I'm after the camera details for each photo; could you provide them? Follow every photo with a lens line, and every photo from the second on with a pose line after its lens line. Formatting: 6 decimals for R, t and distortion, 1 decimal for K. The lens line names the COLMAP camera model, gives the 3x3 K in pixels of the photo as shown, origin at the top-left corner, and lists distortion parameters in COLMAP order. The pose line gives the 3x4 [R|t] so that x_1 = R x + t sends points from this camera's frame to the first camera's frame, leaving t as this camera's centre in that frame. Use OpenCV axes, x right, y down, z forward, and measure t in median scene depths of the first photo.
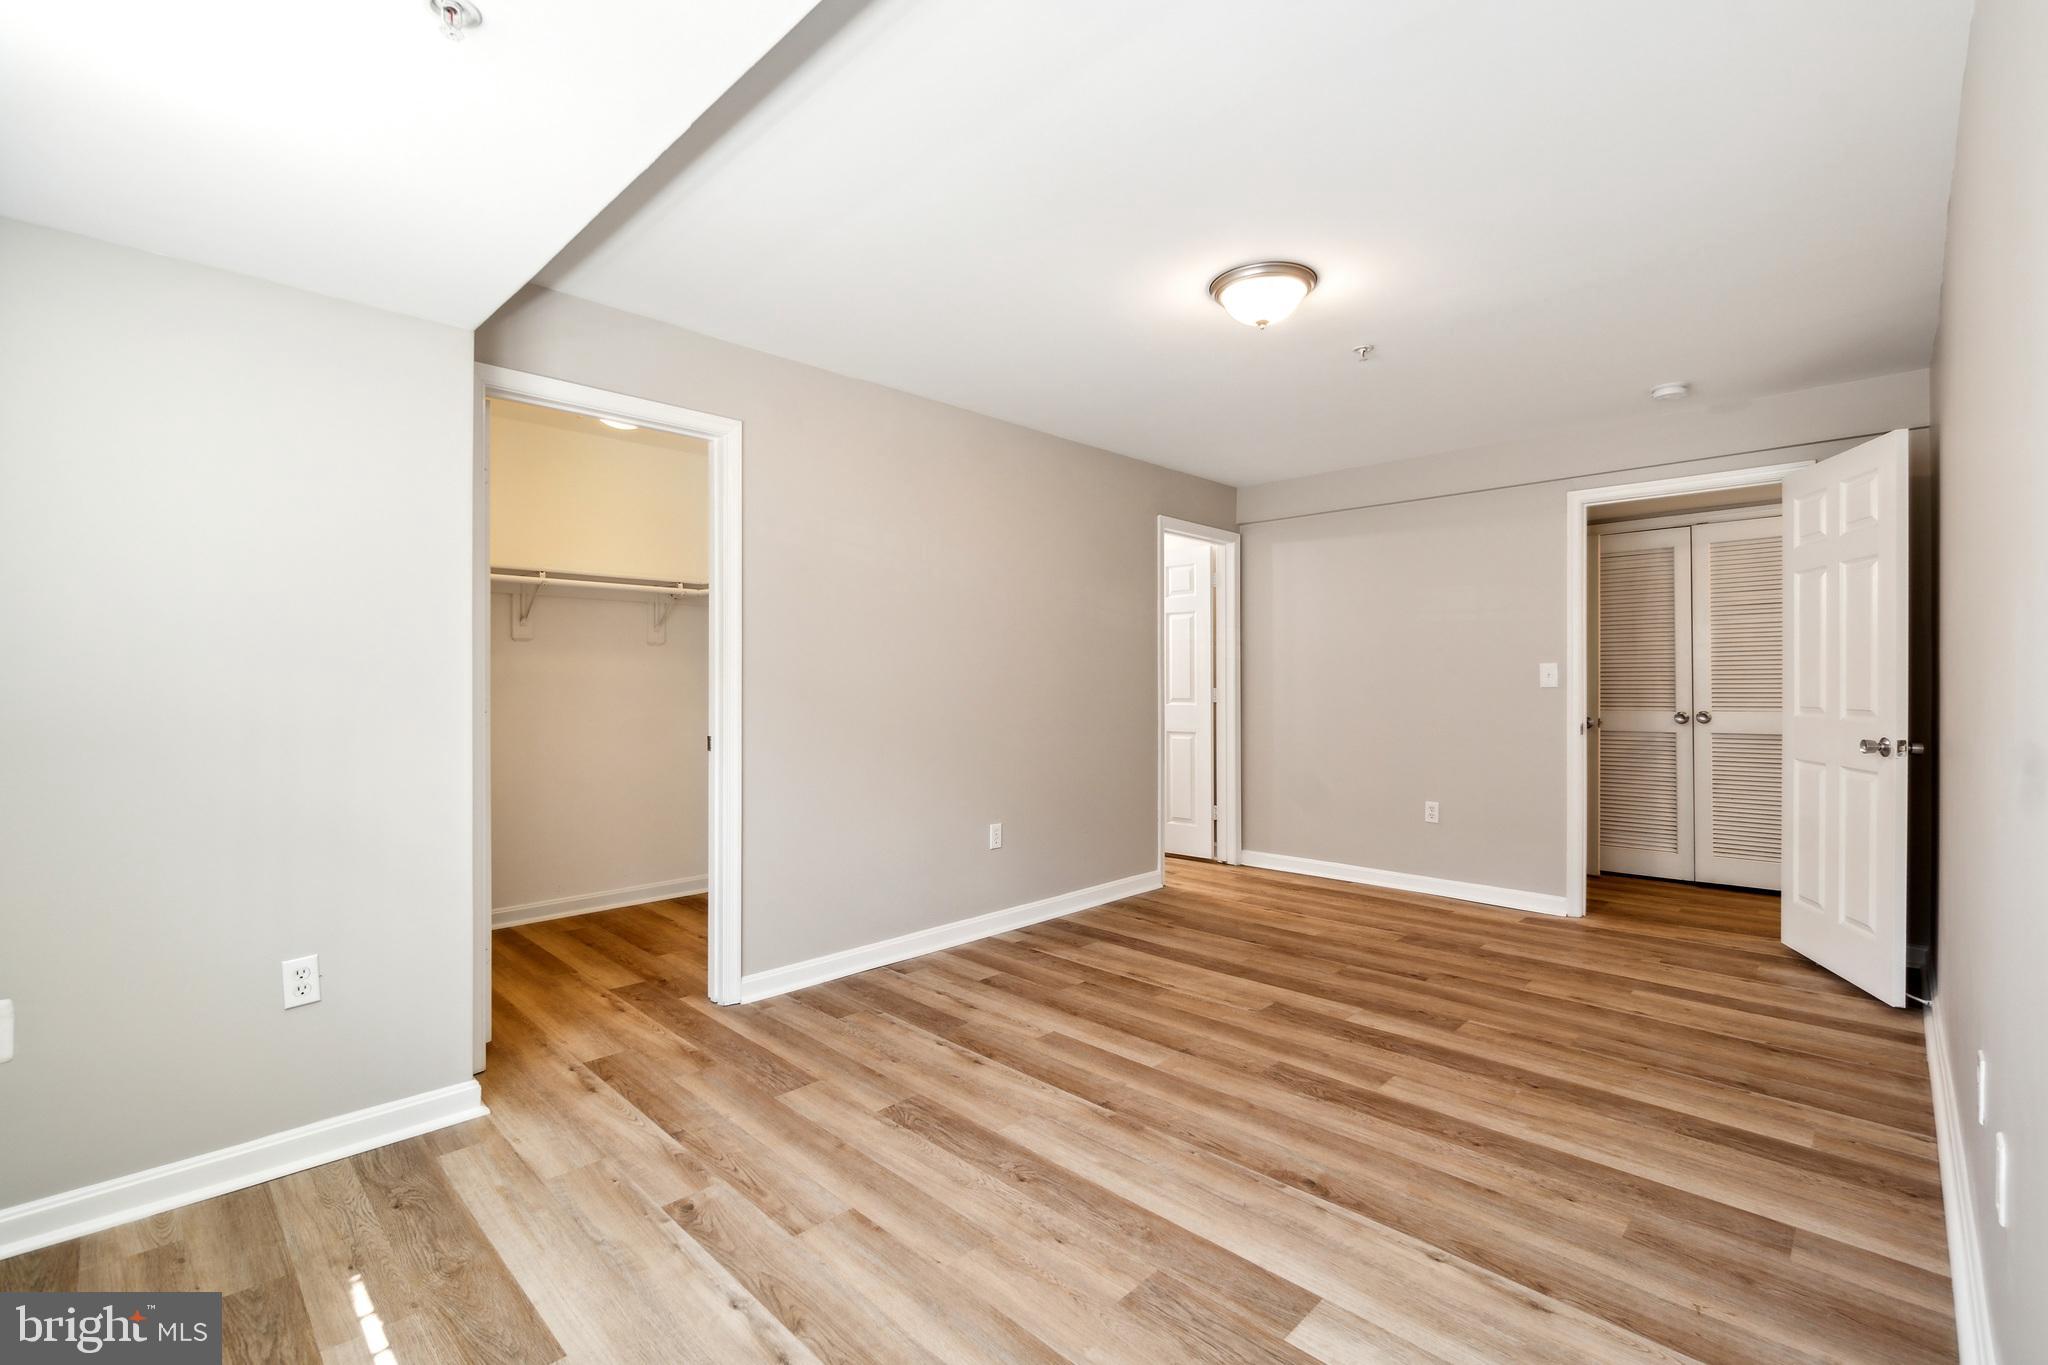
lens RADIAL K [[867.8, 0, 1024.0], [0, 867.8, 682.5], [0, 0, 1]] dist [0.000385, 0.000254]
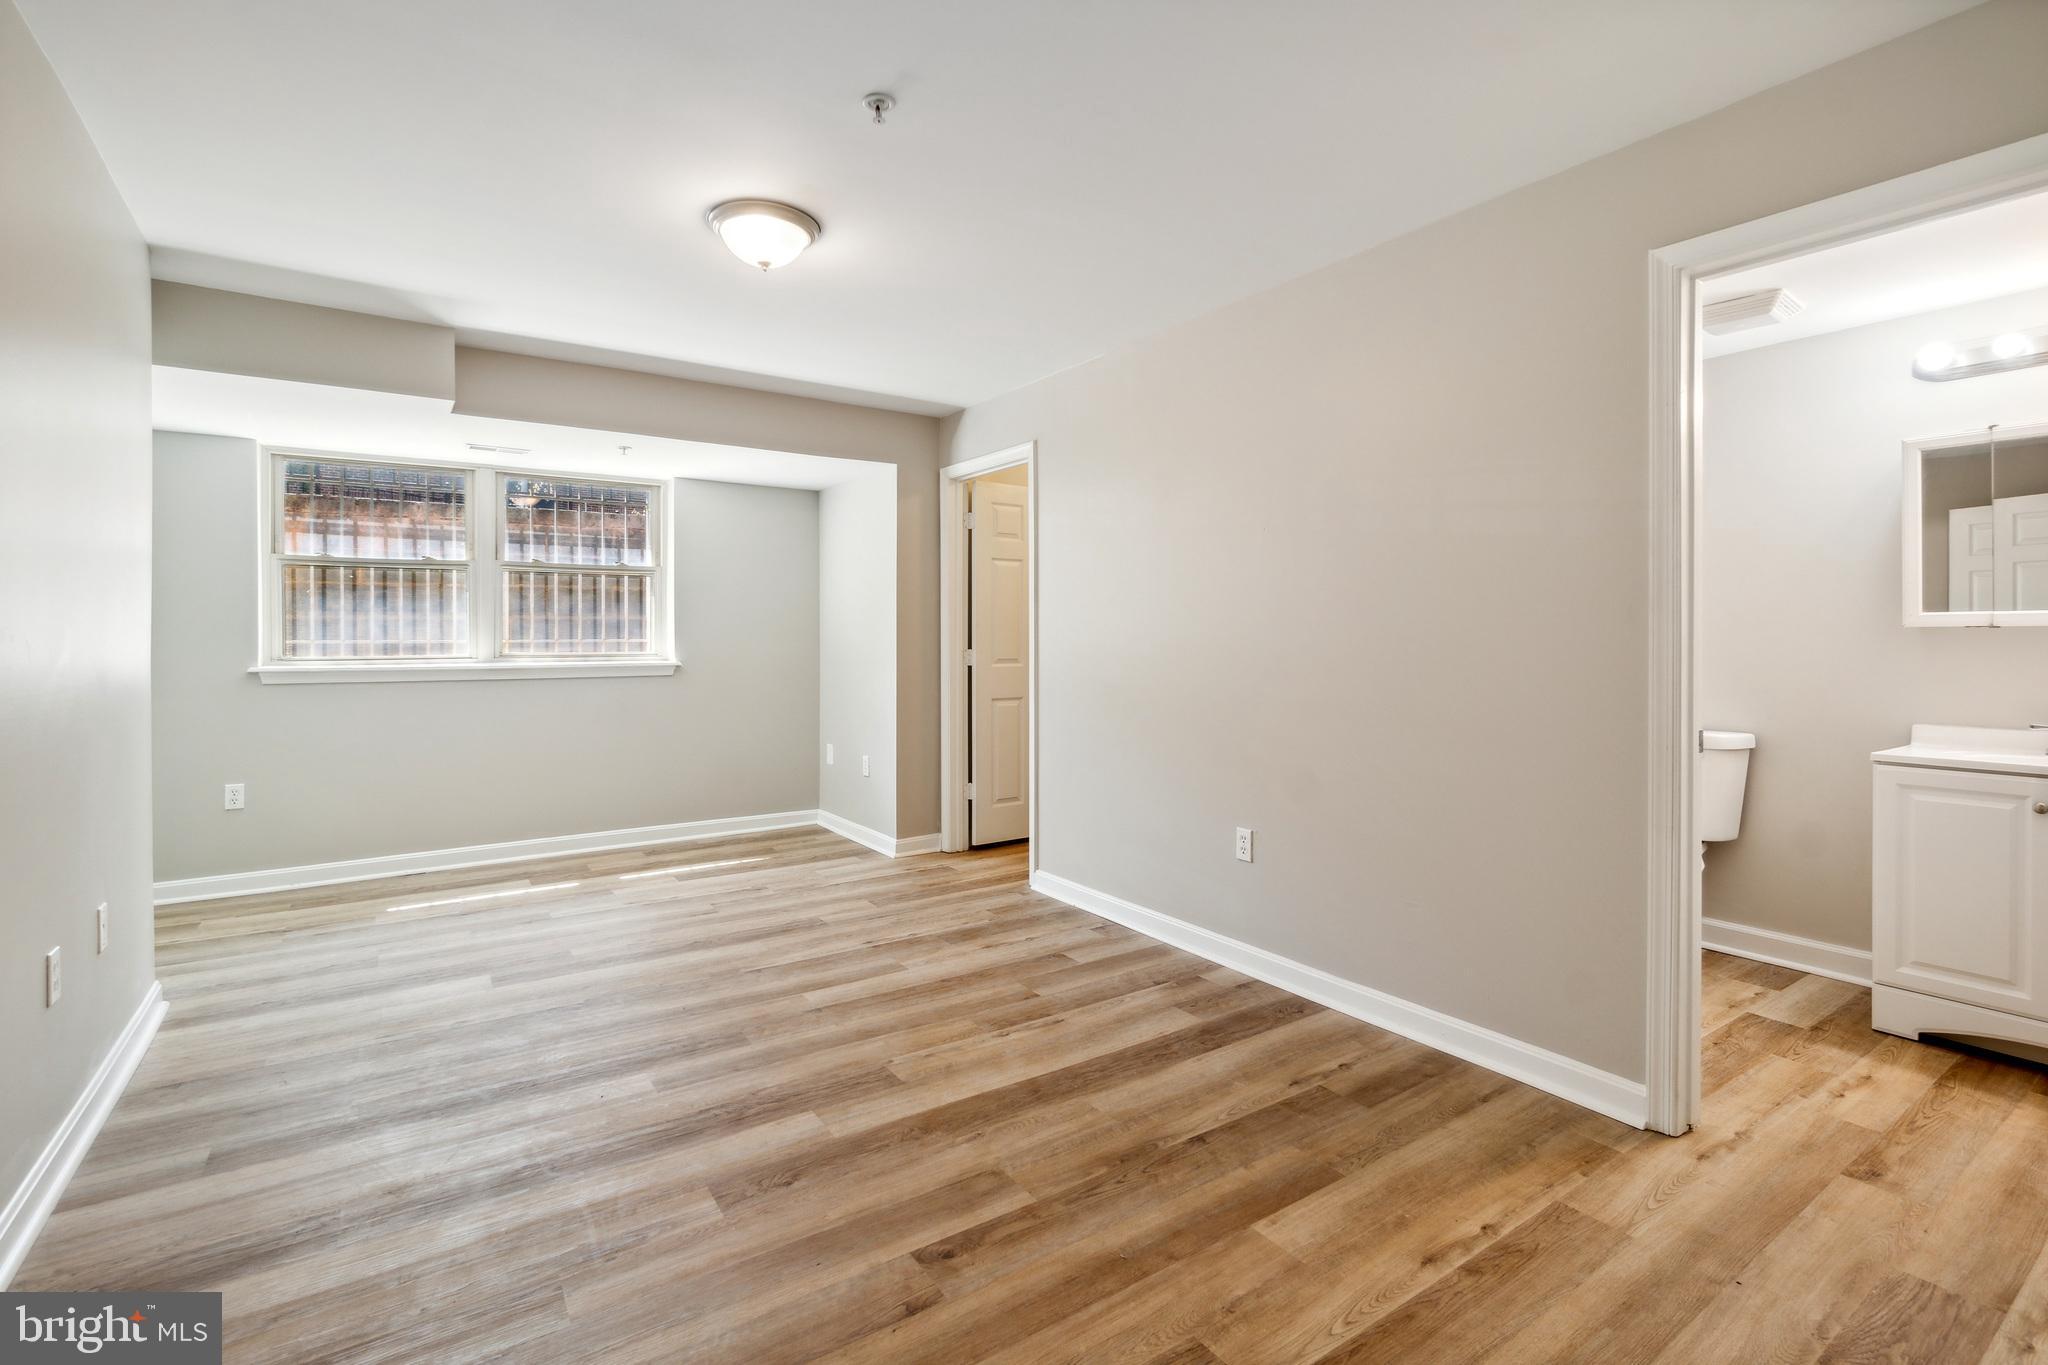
lens RADIAL K [[903.3, 0, 1025.3], [0, 903.3, 650.5], [0, 0, 1]] dist [-0.004958, 0.000485]
pose [[-0.168912, 0.010786, -0.985572, 1.140886], [-0.005921, 0.999911, 0.011958, -0.001414], [0.985613, 0.007855, -0.168833, 1.381074]]
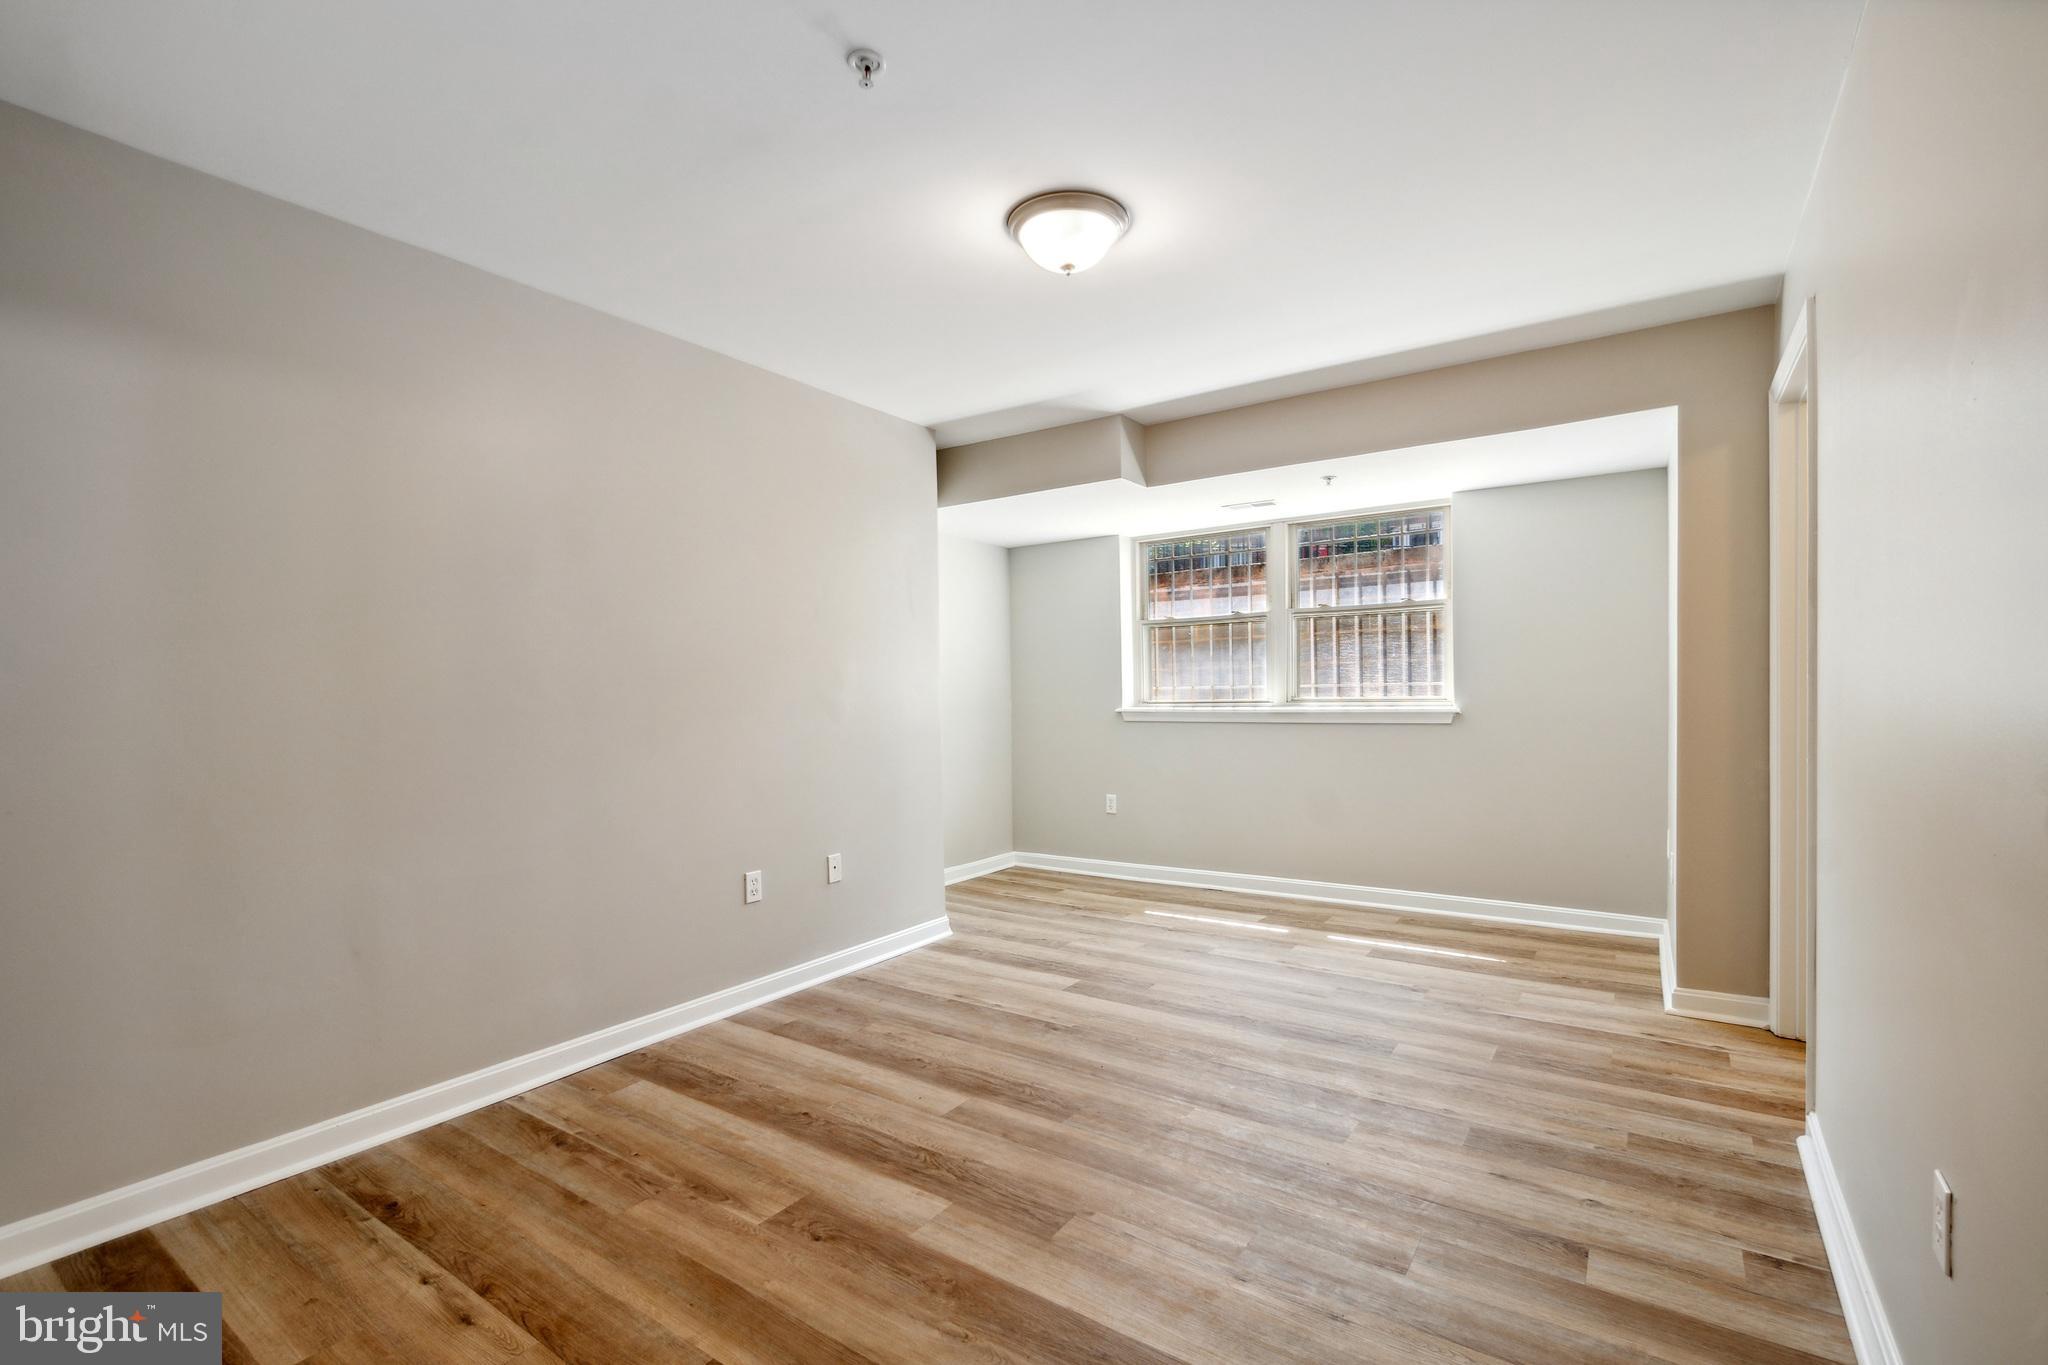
lens RADIAL K [[925.7, 0, 1065.9], [0, 925.7, 709.0], [0, 0, 1]] dist [-0.001237, -0.000081]
pose [[-0.976809, 0.018087, -0.213347, 0.457015], [0.012115, 0.999498, 0.029266, -0.006219], [0.213770, 0.026002, -0.976538, 1.805891]]
